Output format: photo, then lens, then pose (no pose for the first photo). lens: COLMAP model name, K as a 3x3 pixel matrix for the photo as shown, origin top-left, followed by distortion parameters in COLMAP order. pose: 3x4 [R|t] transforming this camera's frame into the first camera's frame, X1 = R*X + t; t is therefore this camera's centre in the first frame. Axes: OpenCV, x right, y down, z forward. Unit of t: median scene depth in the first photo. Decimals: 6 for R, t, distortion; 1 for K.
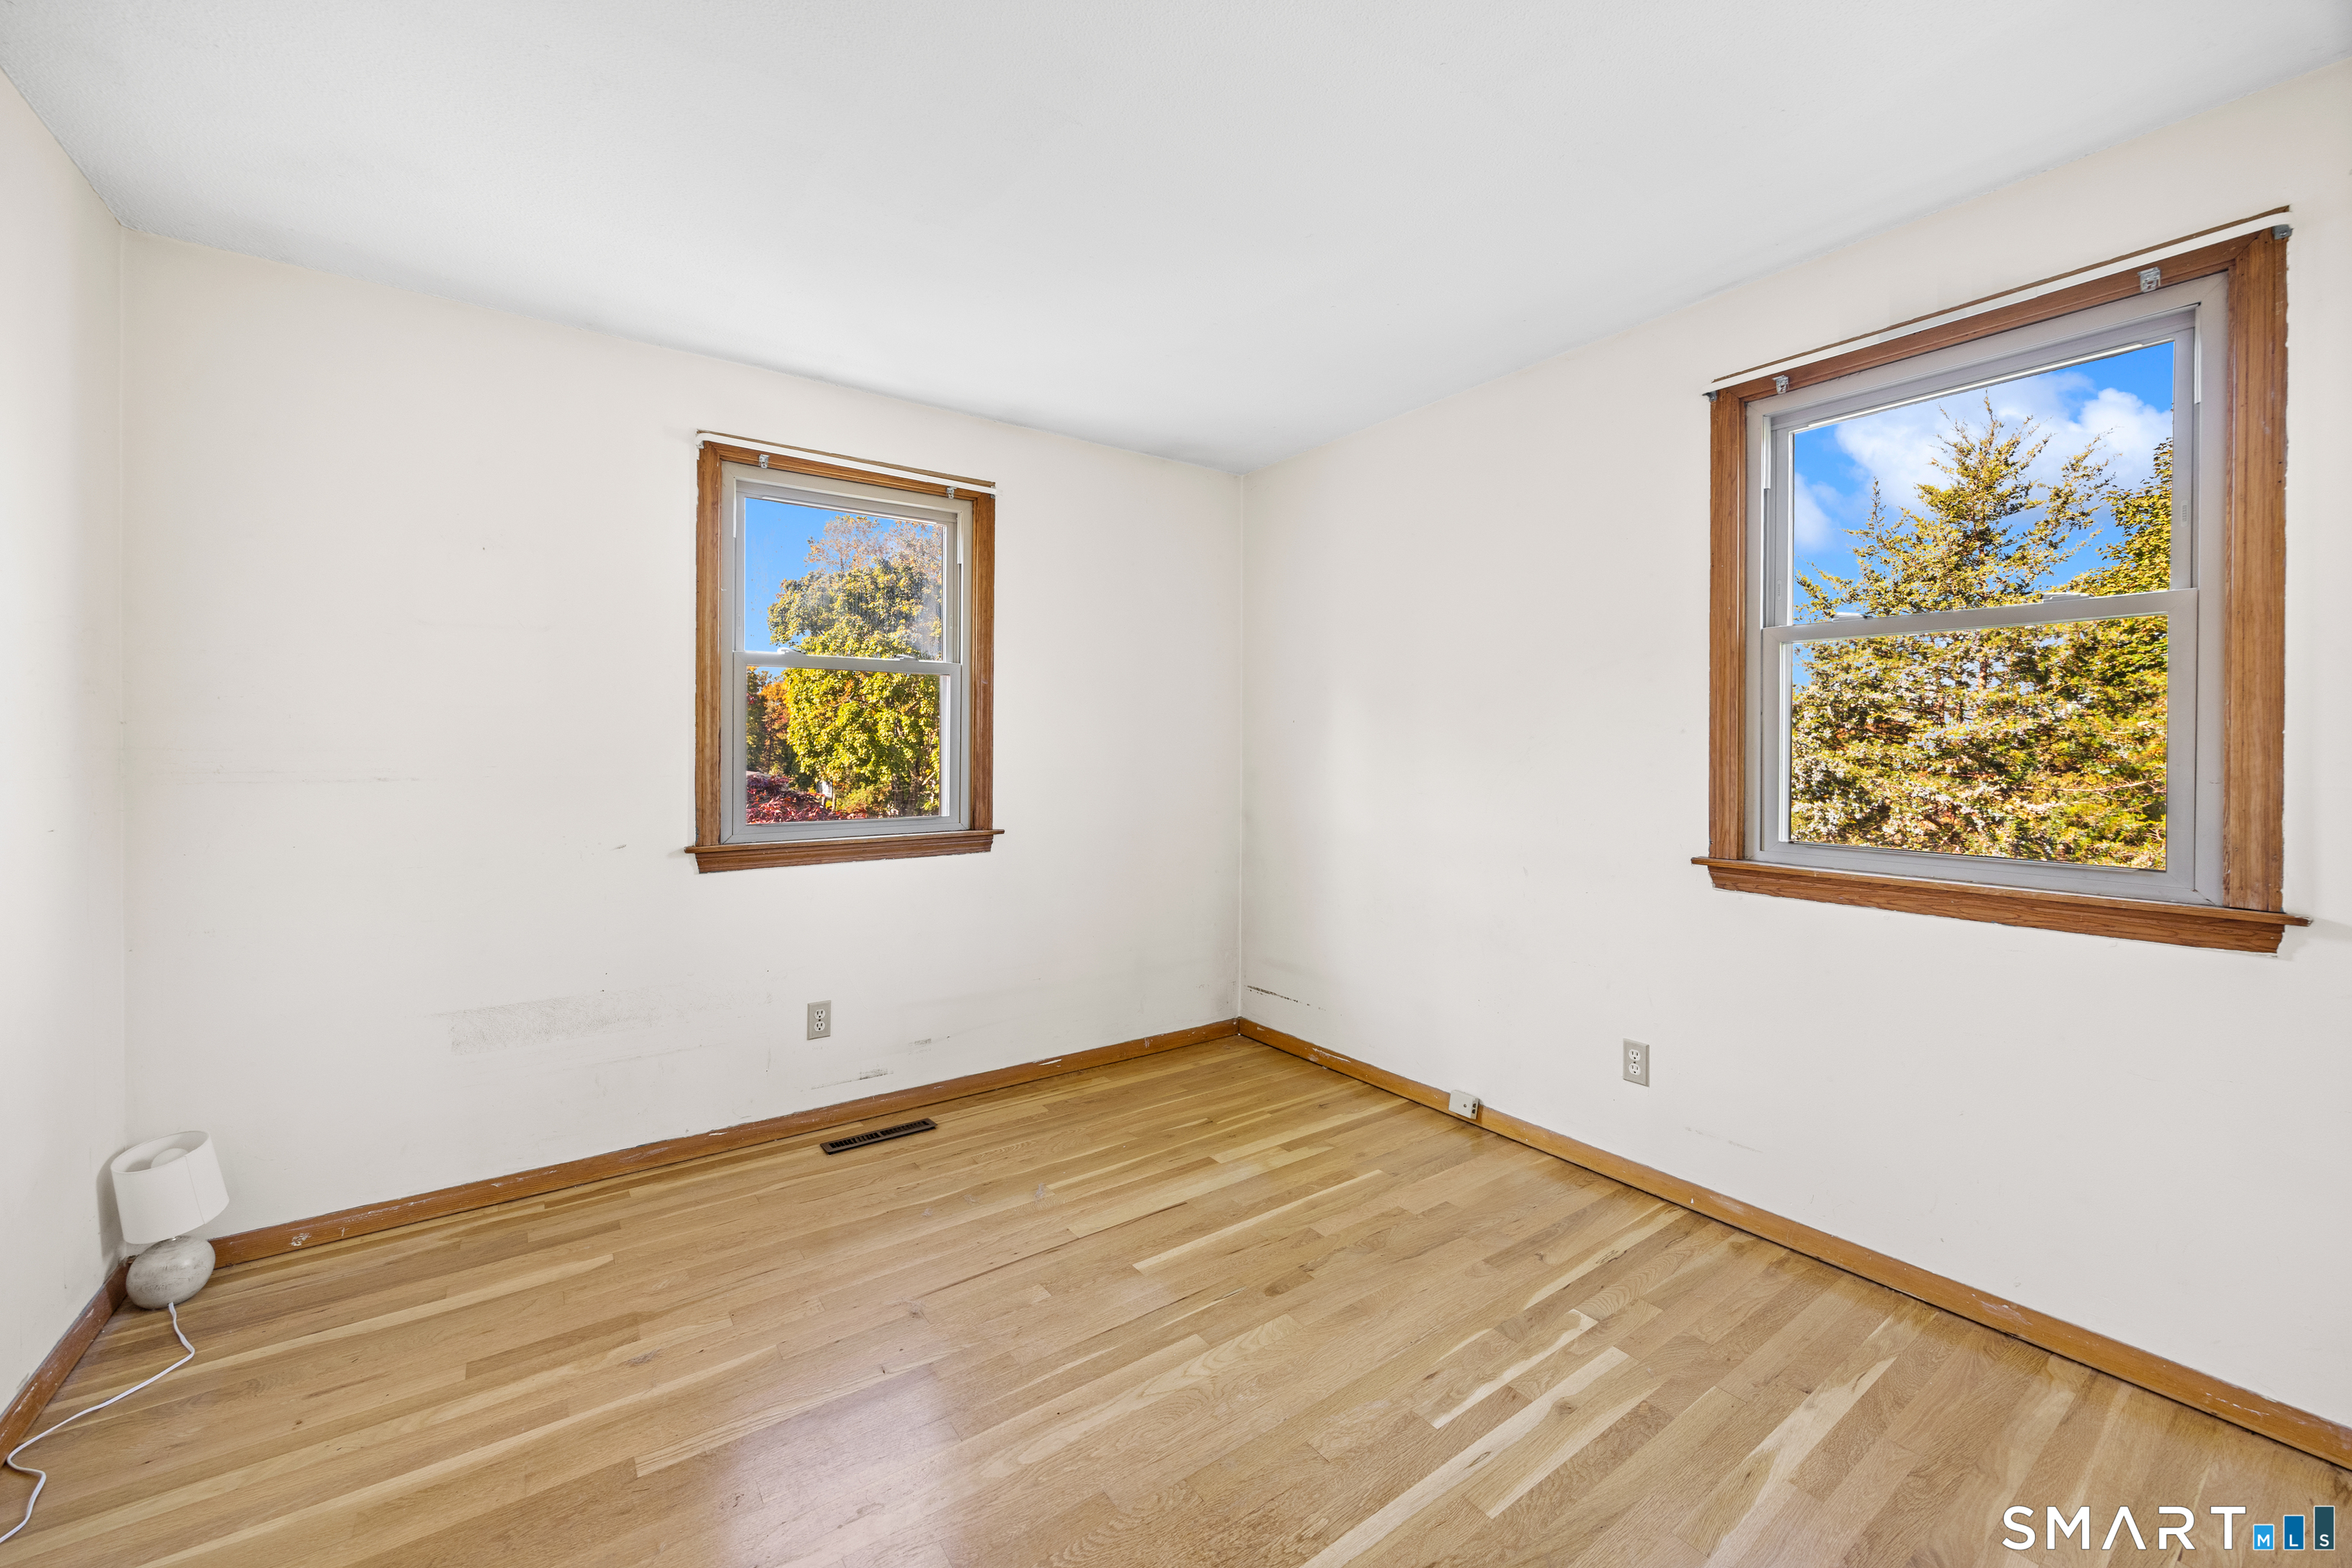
lens RADIAL K [[917.5, 0, 1180.2], [0, 917.5, 749.6], [0, 0, 1]] dist [-0.002775, 0.000206]
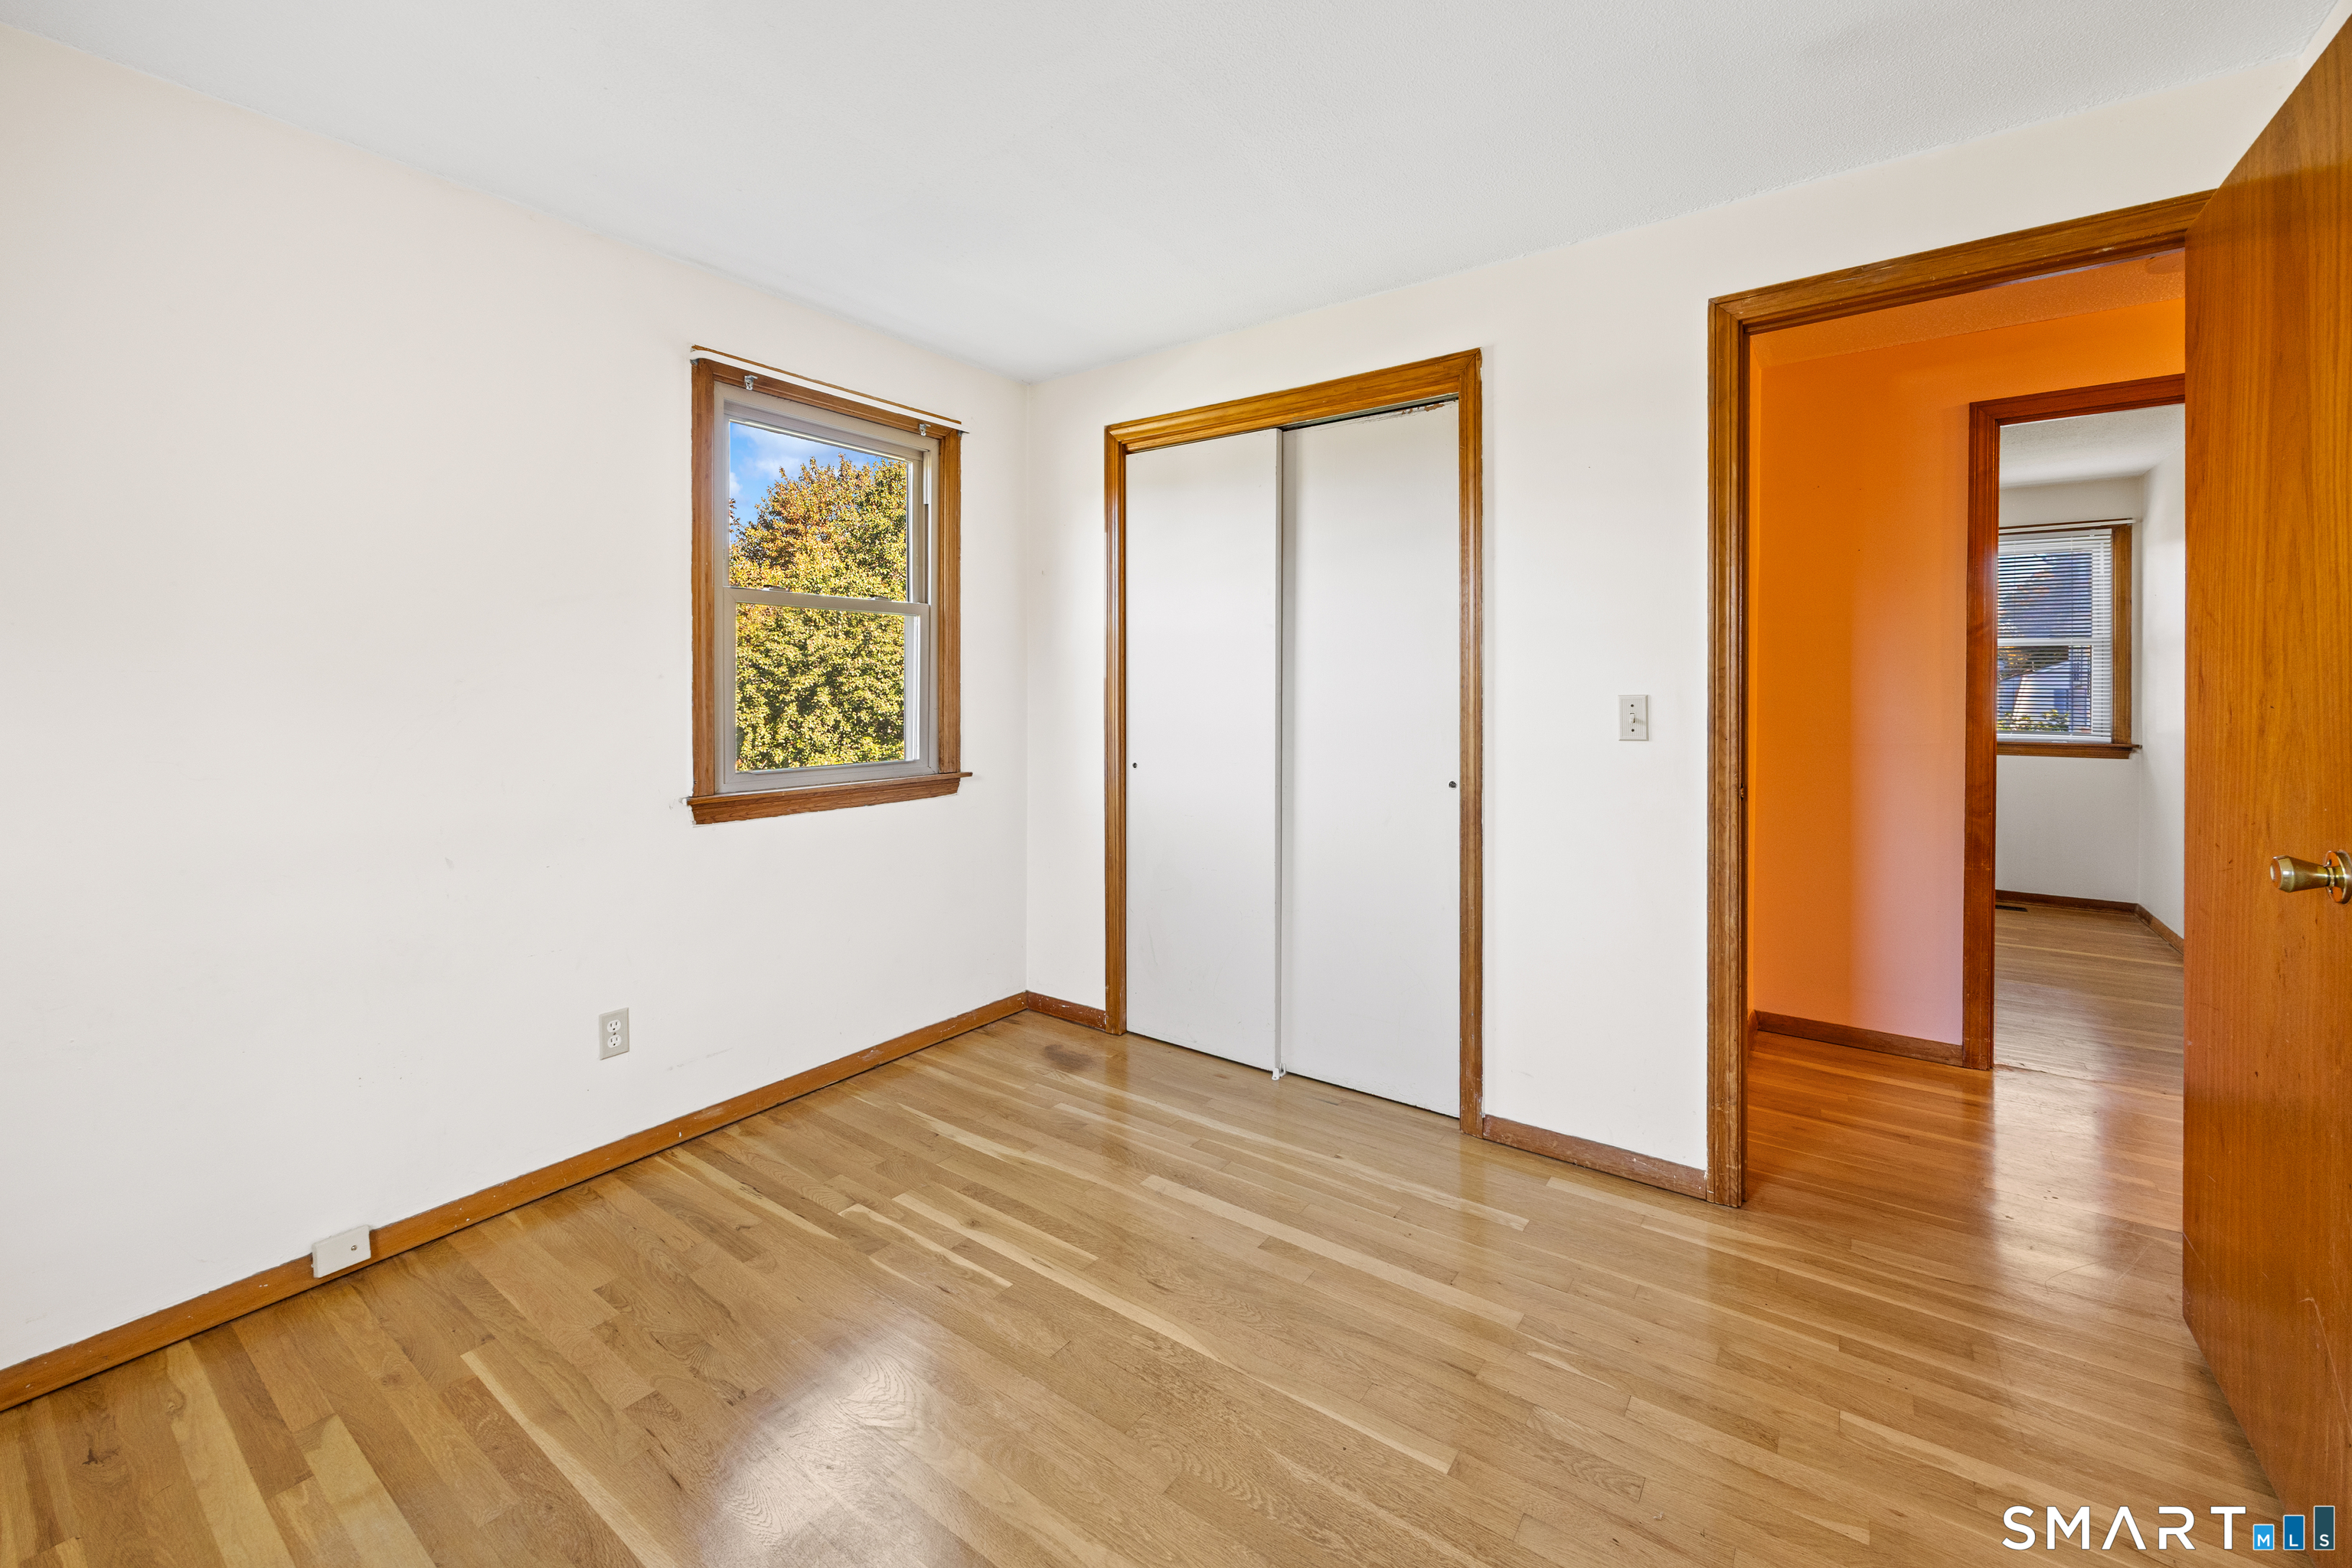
lens RADIAL K [[956.2, 0, 1168.3], [0, 956.2, 675.6], [0, 0, 1]] dist [-0.001043, 0.000504]
pose [[-0.311830, 0.011078, 0.950073, -0.779552], [0.009213, 0.999920, -0.008635, -0.010462], [-0.950093, 0.006060, -0.311907, 0.990260]]
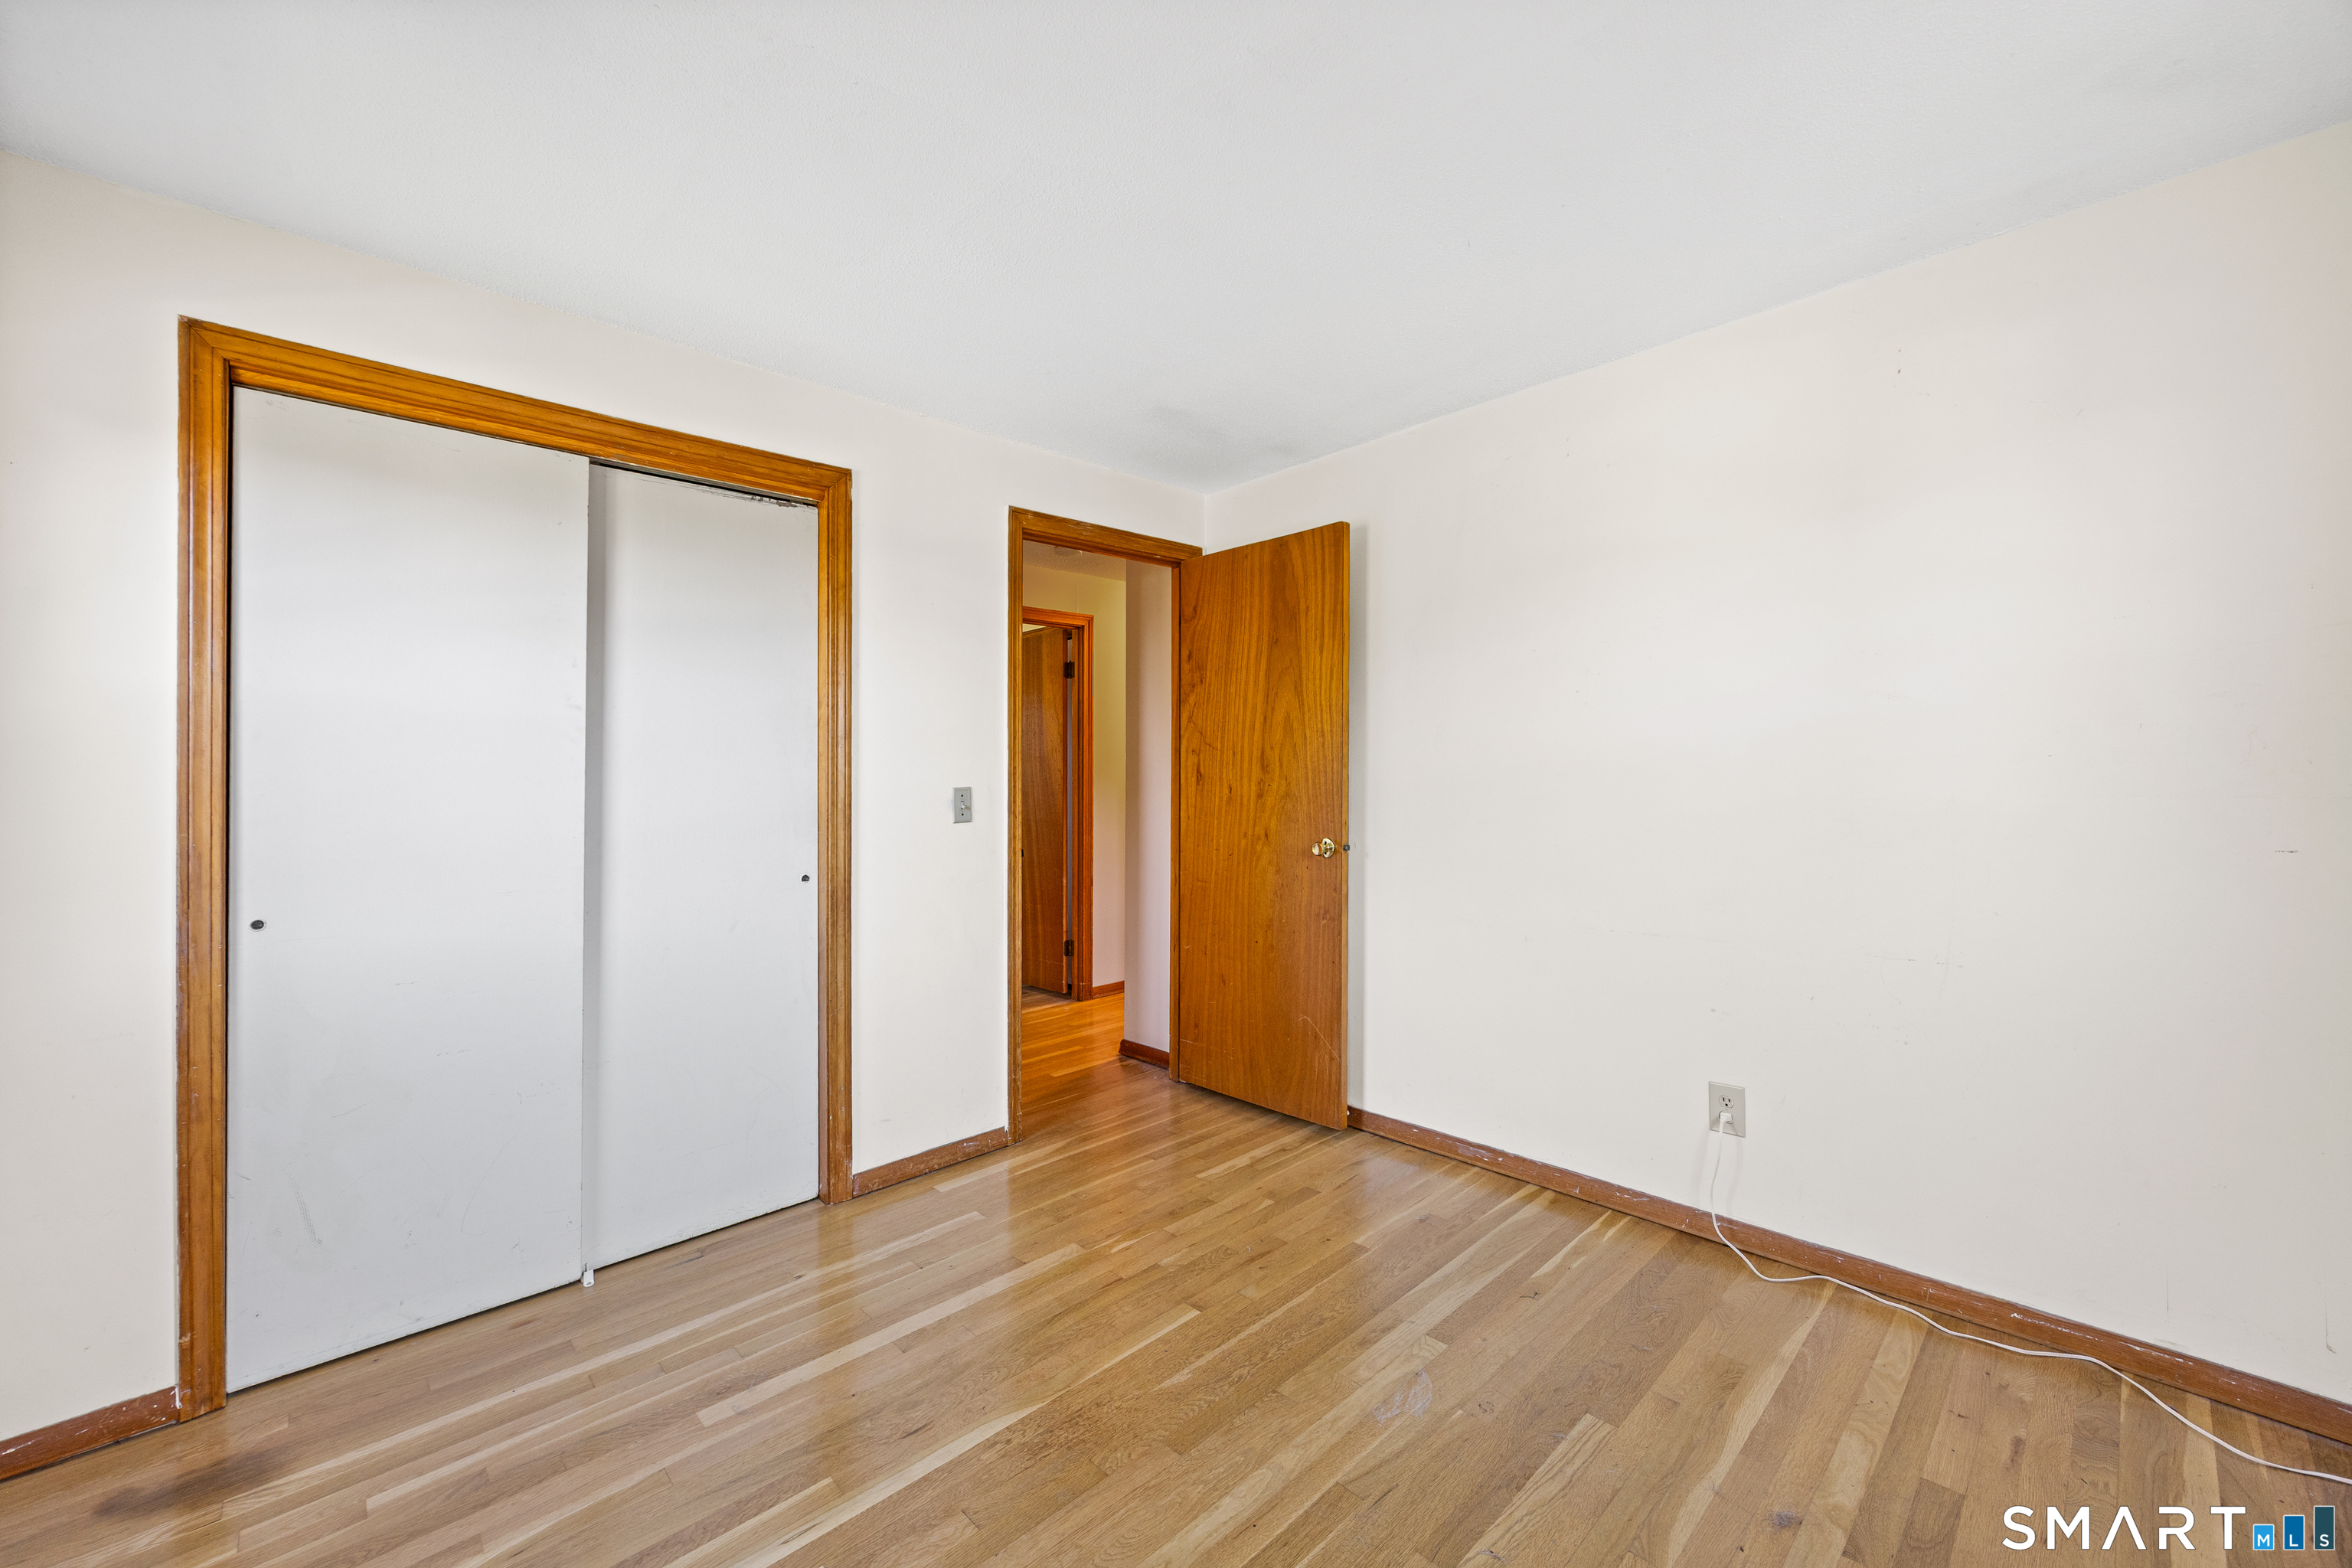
lens RADIAL K [[917.5, 0, 1177.7], [0, 917.5, 784.1], [0, 0, 1]] dist [-0.002775, 0.000206]
pose [[-0.989751, 0.016910, -0.141796, 0.047934], [0.015413, 0.999813, 0.011651, -0.008525], [0.141967, 0.009346, -0.989827, 1.594629]]
